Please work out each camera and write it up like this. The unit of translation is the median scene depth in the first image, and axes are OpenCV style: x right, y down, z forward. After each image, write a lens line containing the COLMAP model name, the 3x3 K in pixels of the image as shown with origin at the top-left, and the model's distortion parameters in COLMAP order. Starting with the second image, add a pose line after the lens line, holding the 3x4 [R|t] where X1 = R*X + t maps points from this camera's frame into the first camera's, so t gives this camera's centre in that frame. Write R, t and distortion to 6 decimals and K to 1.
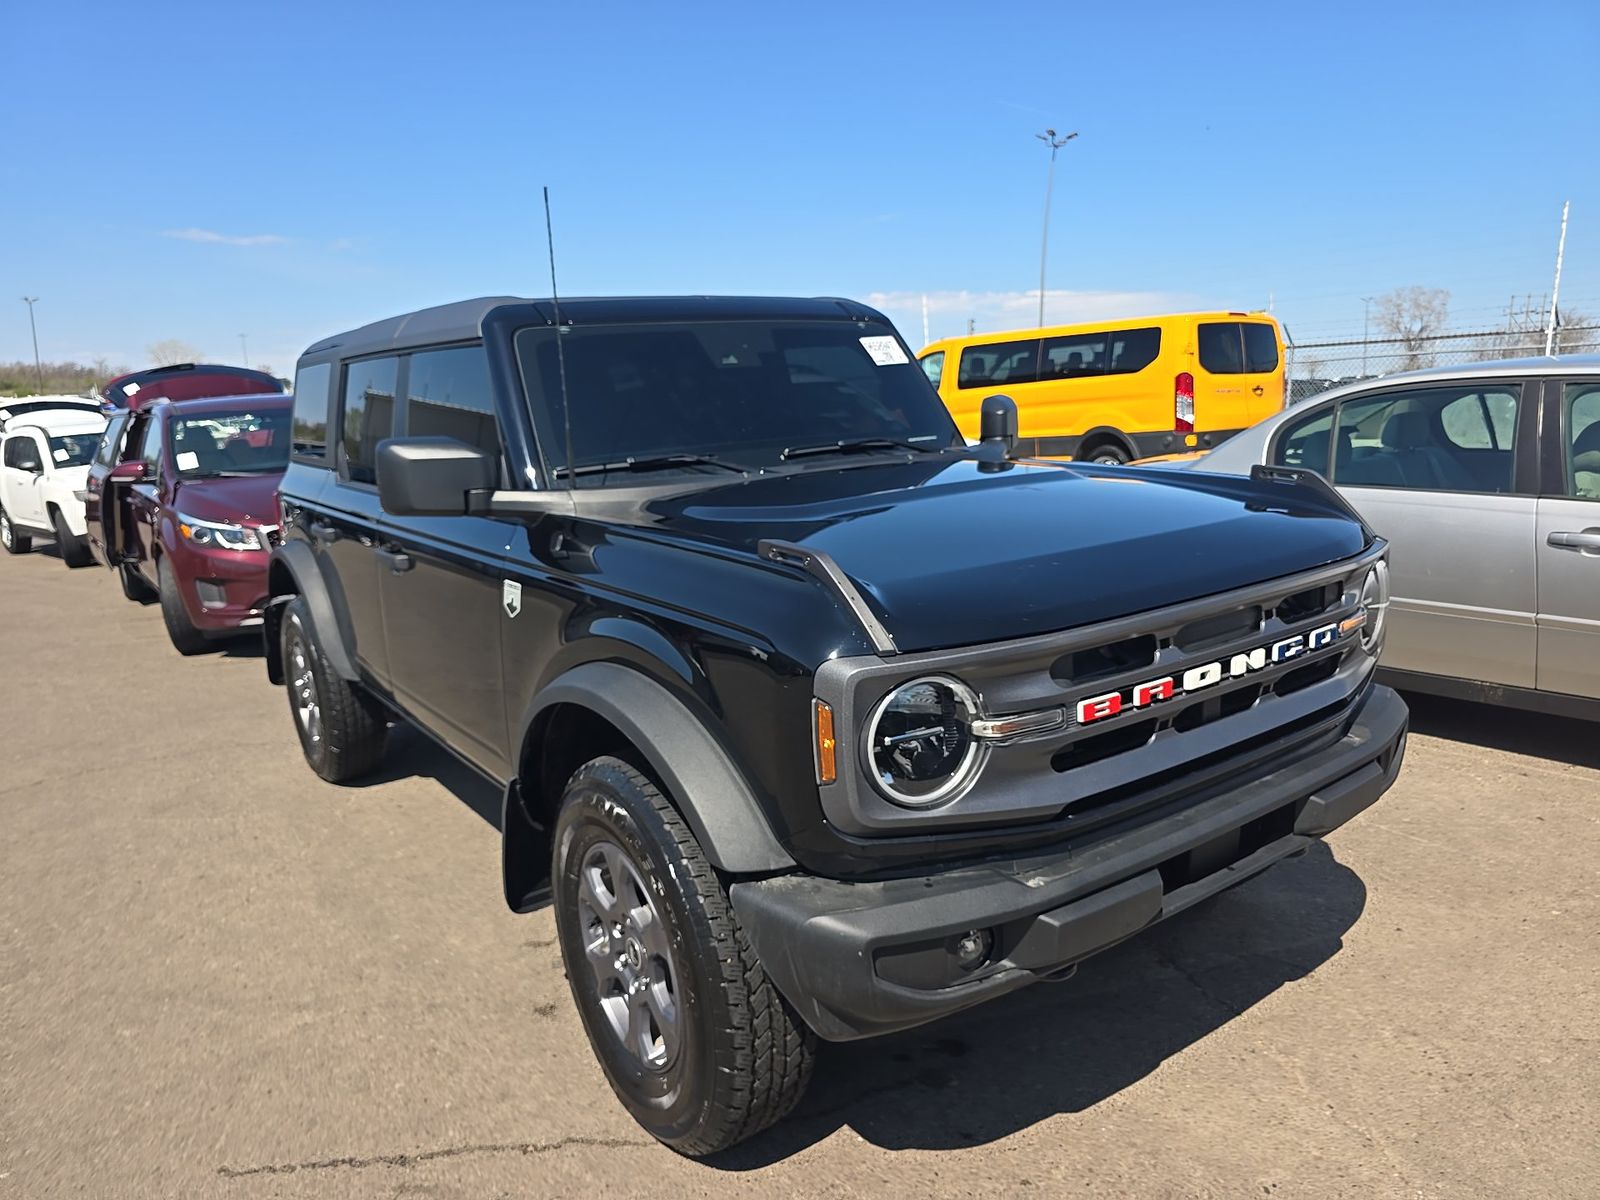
lens RADIAL K [[1082.5, 0, 800.0], [0, 1082.5, 600.0], [0, 0, 1]] dist [0.058504, -0.070190]
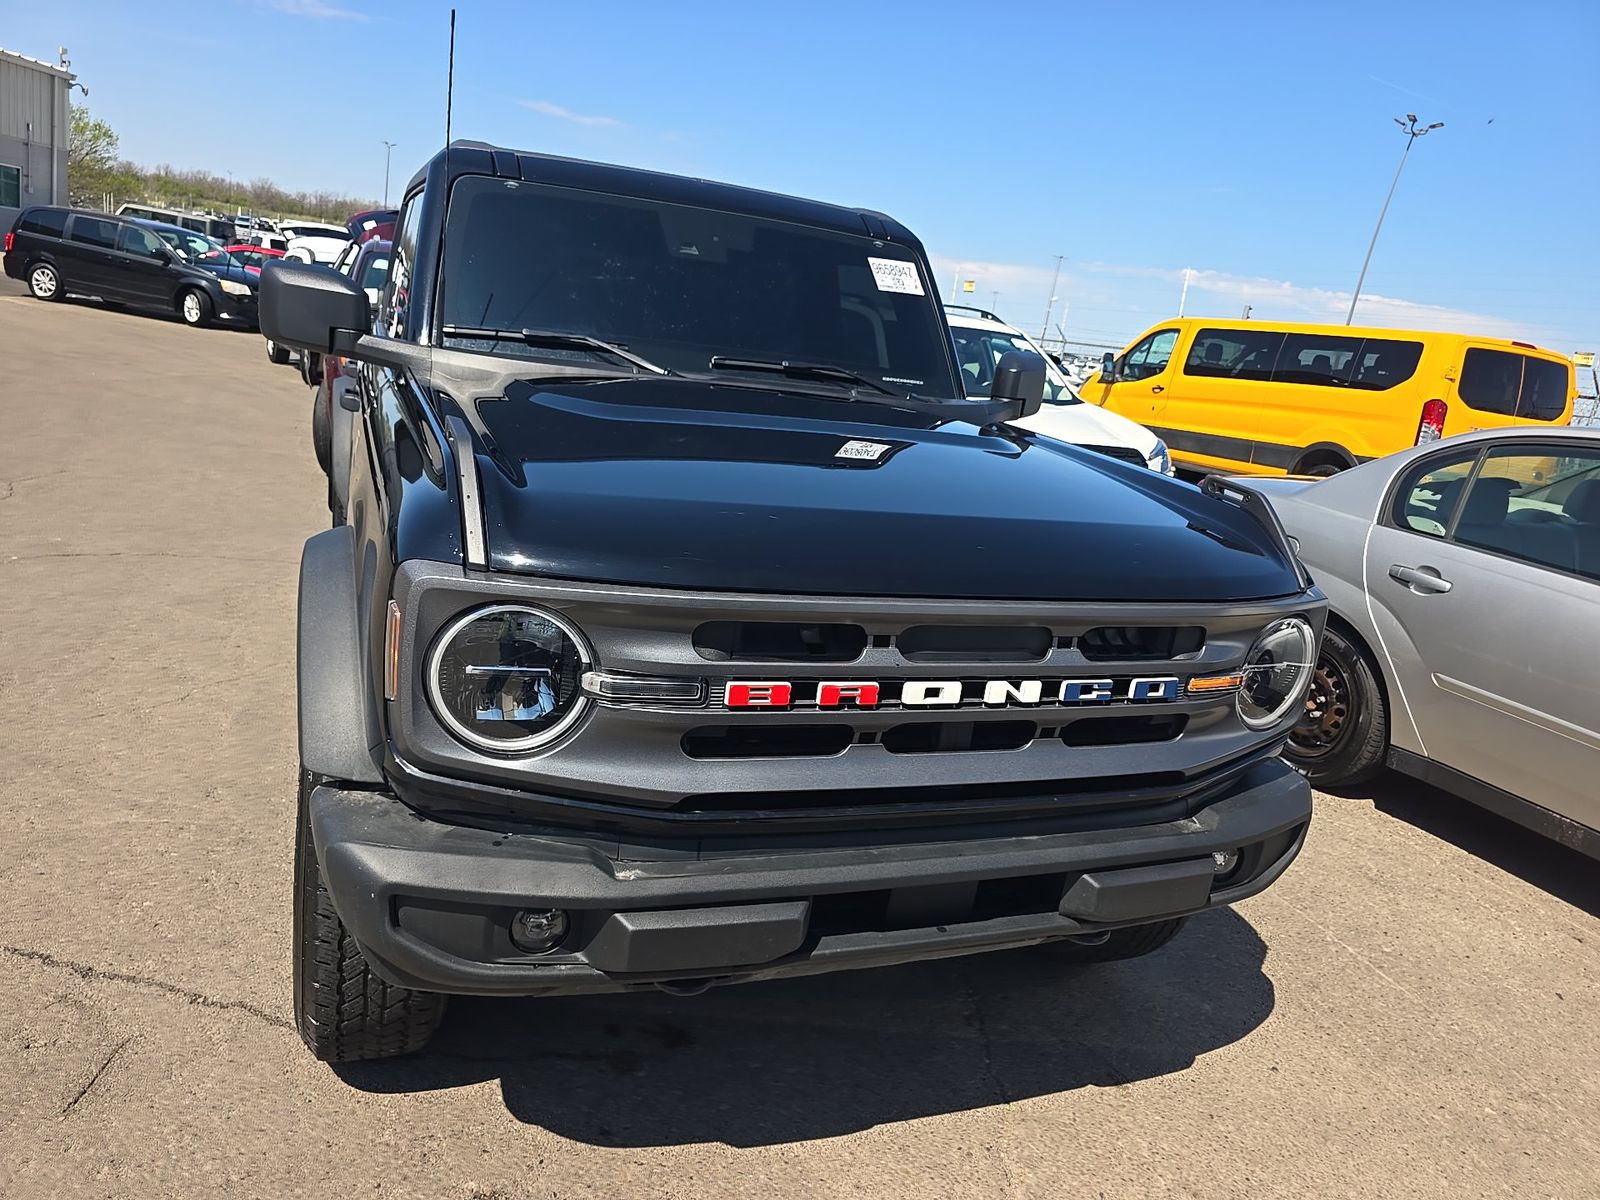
lens RADIAL K [[1079.5, 0, 824.5], [0, 1079.5, 602.1], [0, 0, 1]] dist [0.065260, -0.073895]
pose [[0.953759, 0.227447, -0.196495, 0.363381], [-0.217377, 0.973453, 0.071677, -0.030449], [0.207582, -0.025649, 0.977881, 0.161621]]
